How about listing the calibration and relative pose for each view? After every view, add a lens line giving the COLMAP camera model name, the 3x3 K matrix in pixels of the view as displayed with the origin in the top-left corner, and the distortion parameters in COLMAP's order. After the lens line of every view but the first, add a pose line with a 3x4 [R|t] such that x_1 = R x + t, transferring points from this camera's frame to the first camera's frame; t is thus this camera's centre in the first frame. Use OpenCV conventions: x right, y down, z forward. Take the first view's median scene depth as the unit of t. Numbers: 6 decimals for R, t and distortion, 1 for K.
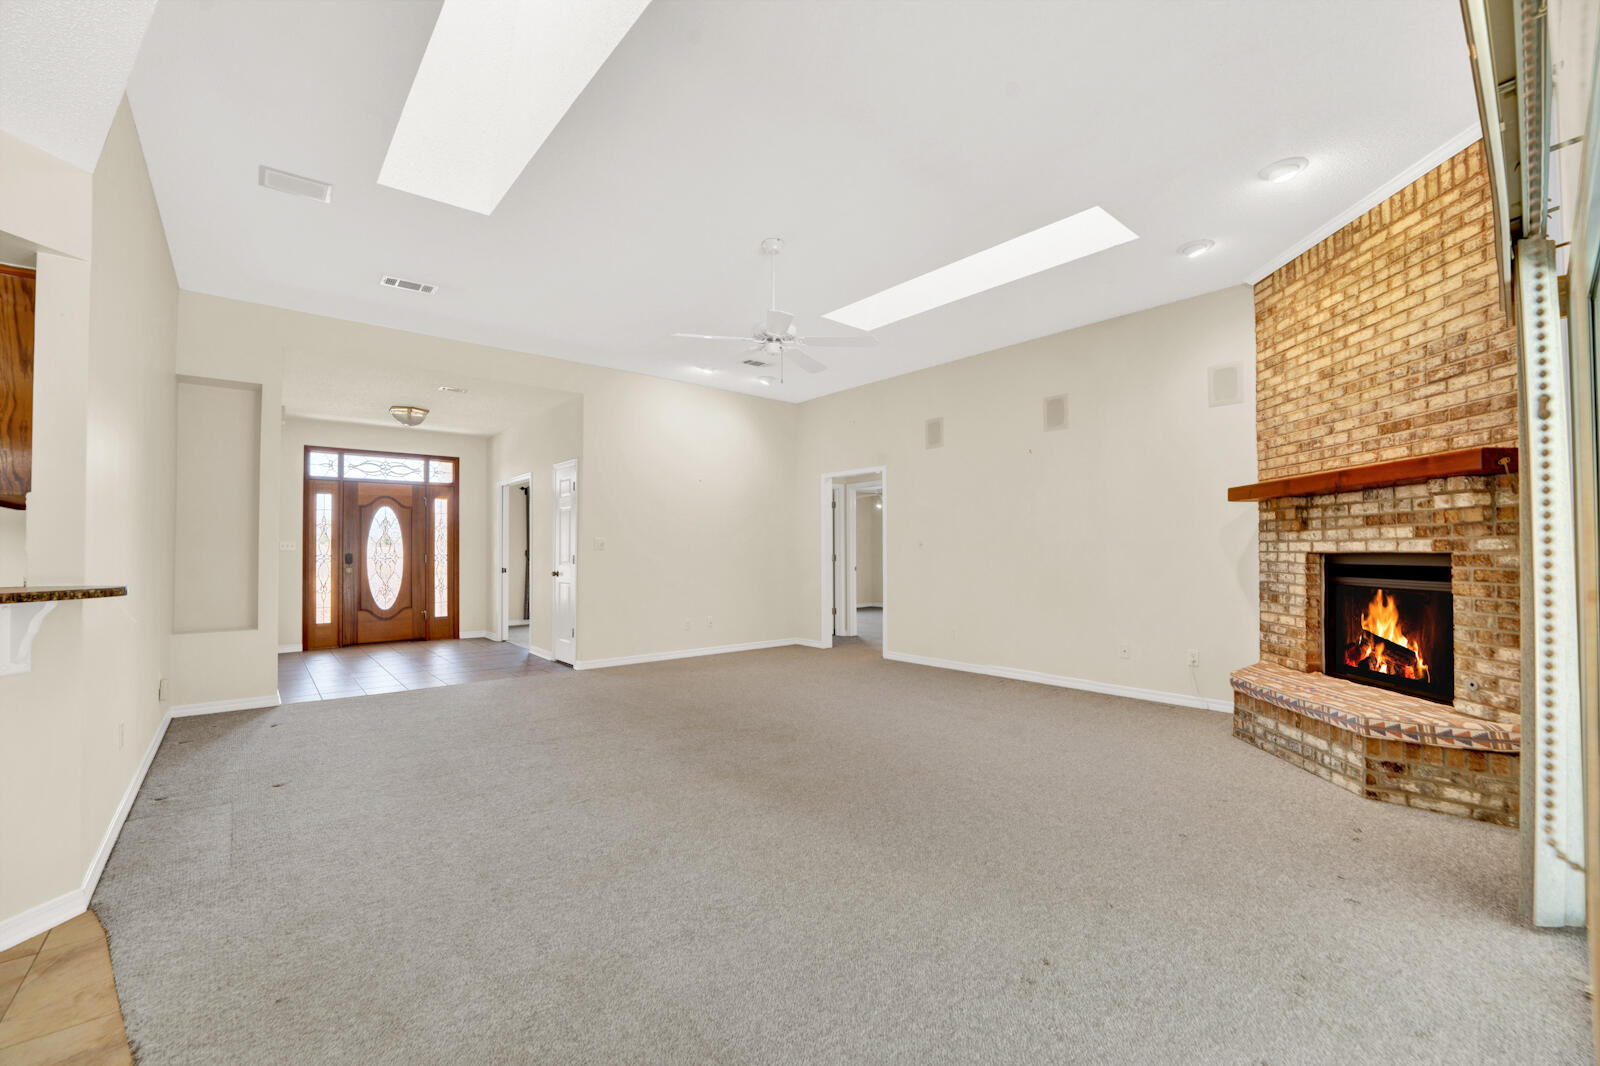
lens RADIAL K [[651.4, 0, 792.8], [0, 651.4, 540.8], [0, 0, 1]] dist [-0.034300, 0.005998]
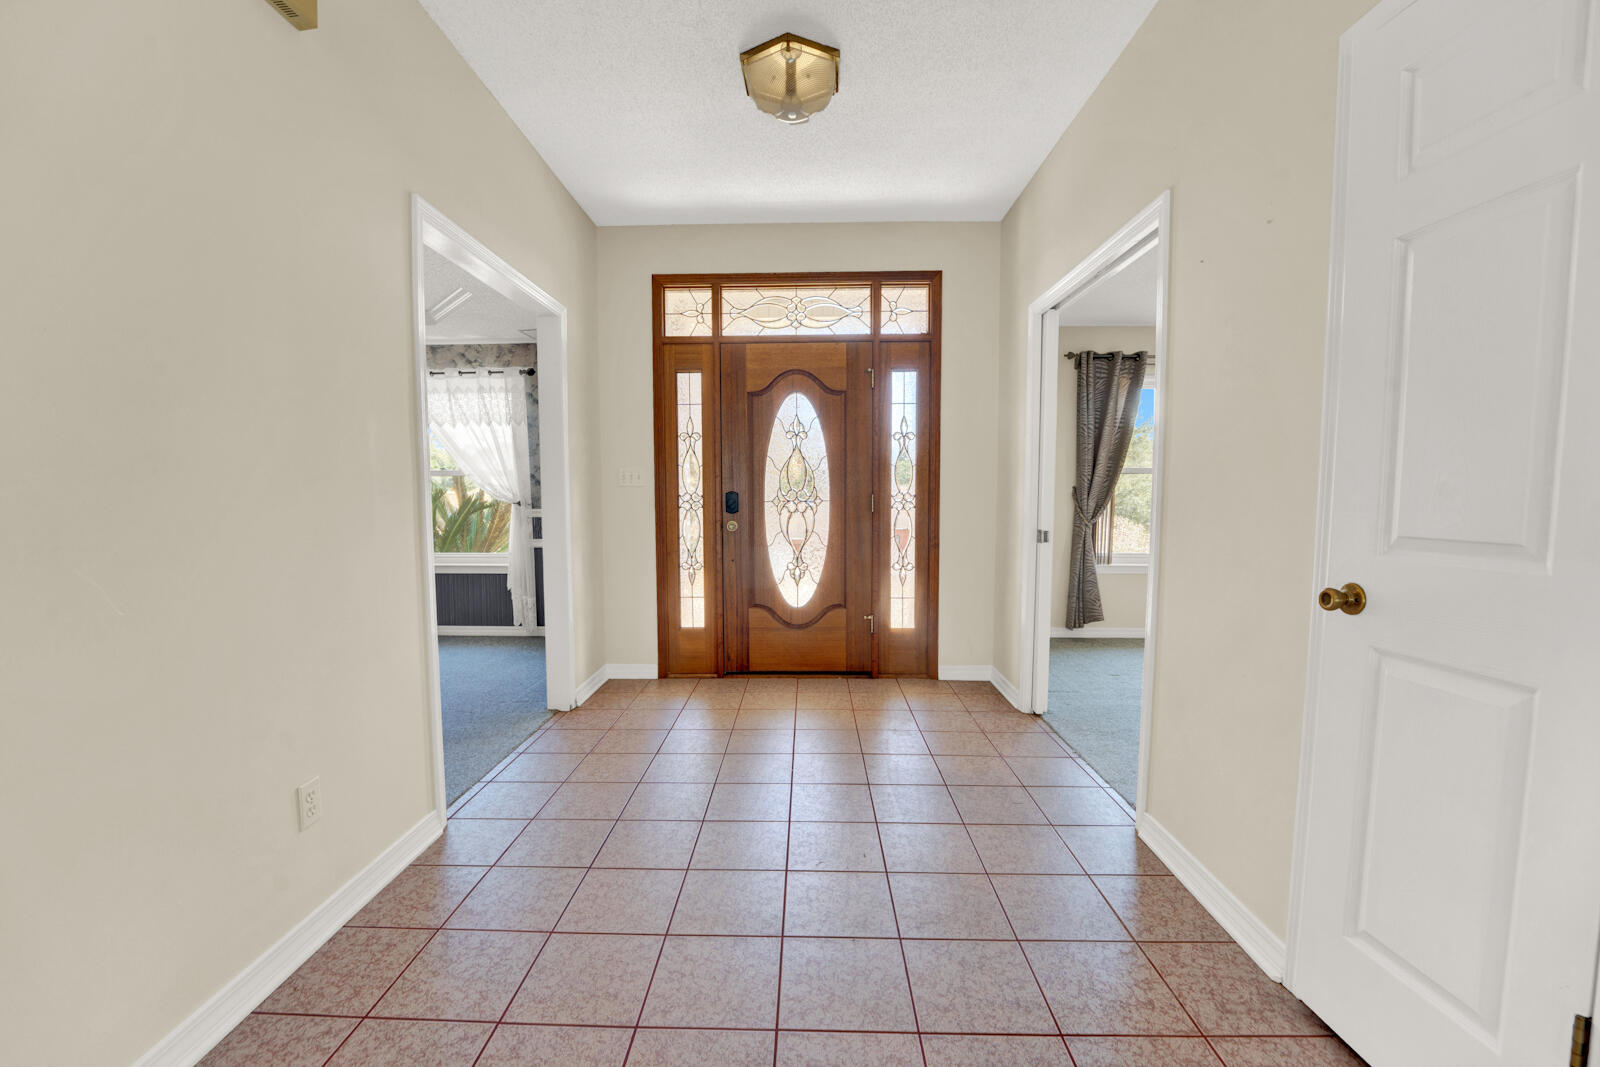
lens RADIAL K [[650.5, 0, 792.2], [0, 650.5, 543.0], [0, 0, 1]] dist [-0.031435, 0.003556]
pose [[0.744712, 0.052902, -0.665286, -0.324851], [0.010882, 0.995758, 0.091361, 0.014038], [0.667297, -0.075278, 0.740978, 0.662233]]
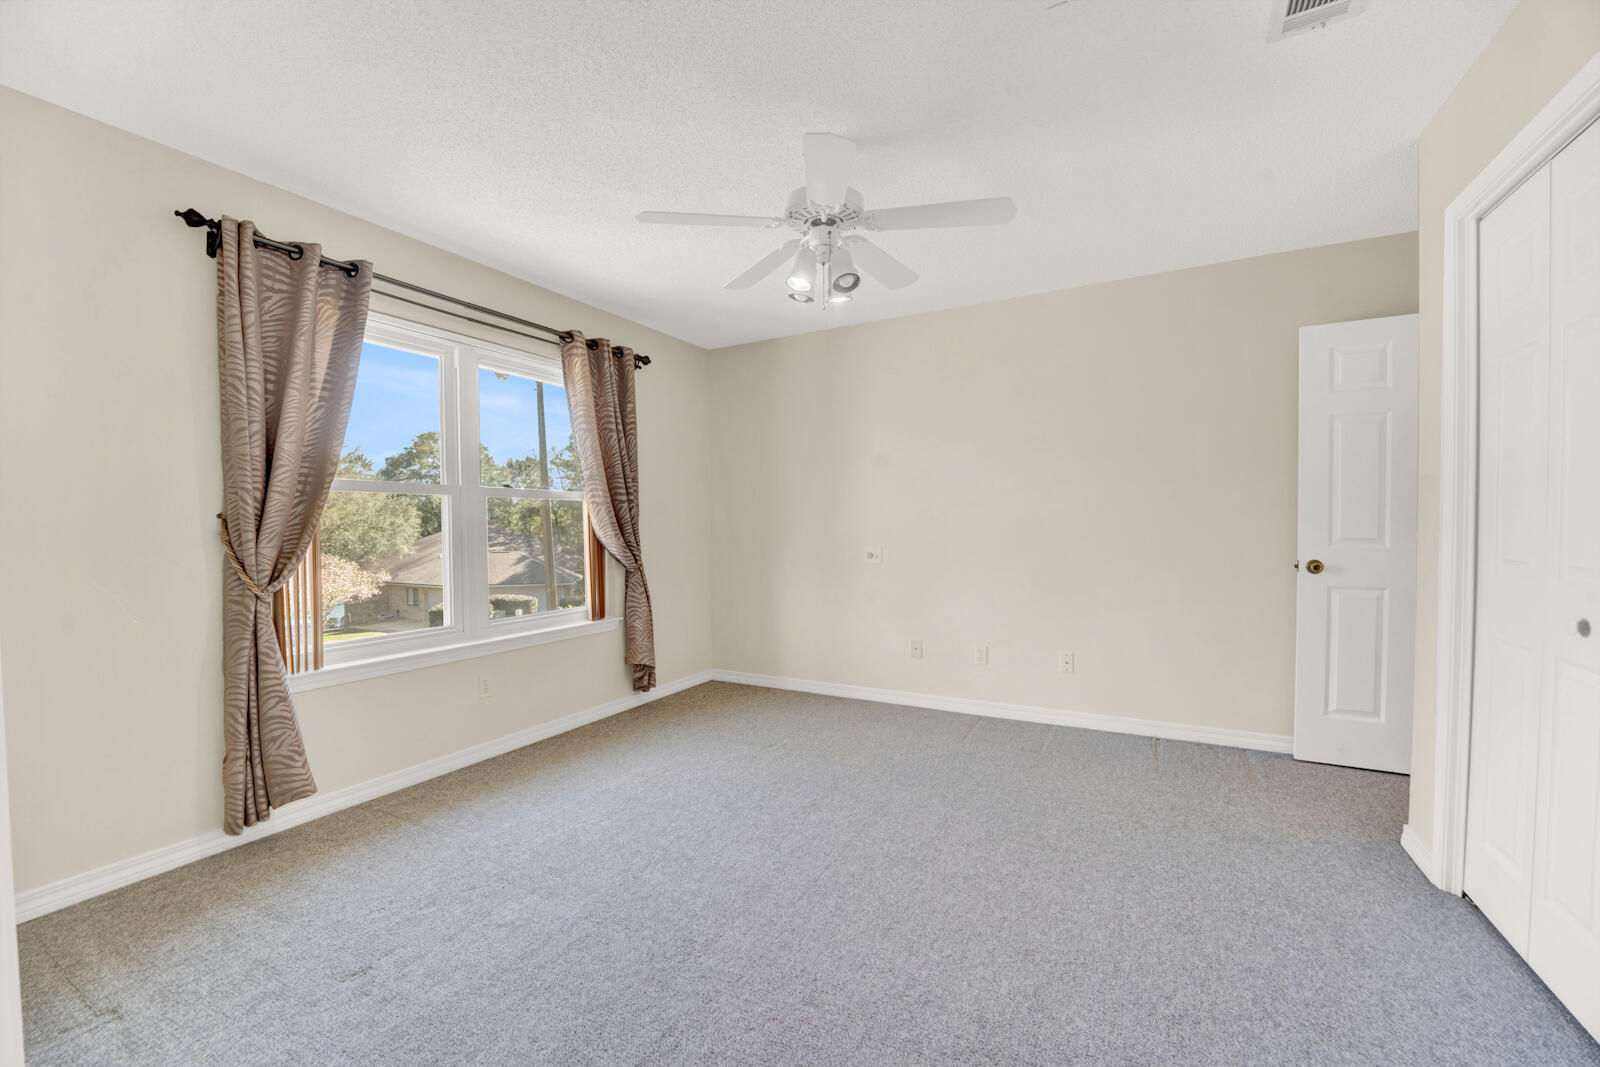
lens RADIAL K [[651.4, 0, 792.8], [0, 651.4, 541.3], [0, 0, 1]] dist [-0.034300, 0.005998]
pose [[0.933295, -0.018269, 0.358646, -0.382106], [0.002548, 0.999017, 0.044258, 0.018070], [-0.359102, -0.040392, 0.932424, 0.870854]]
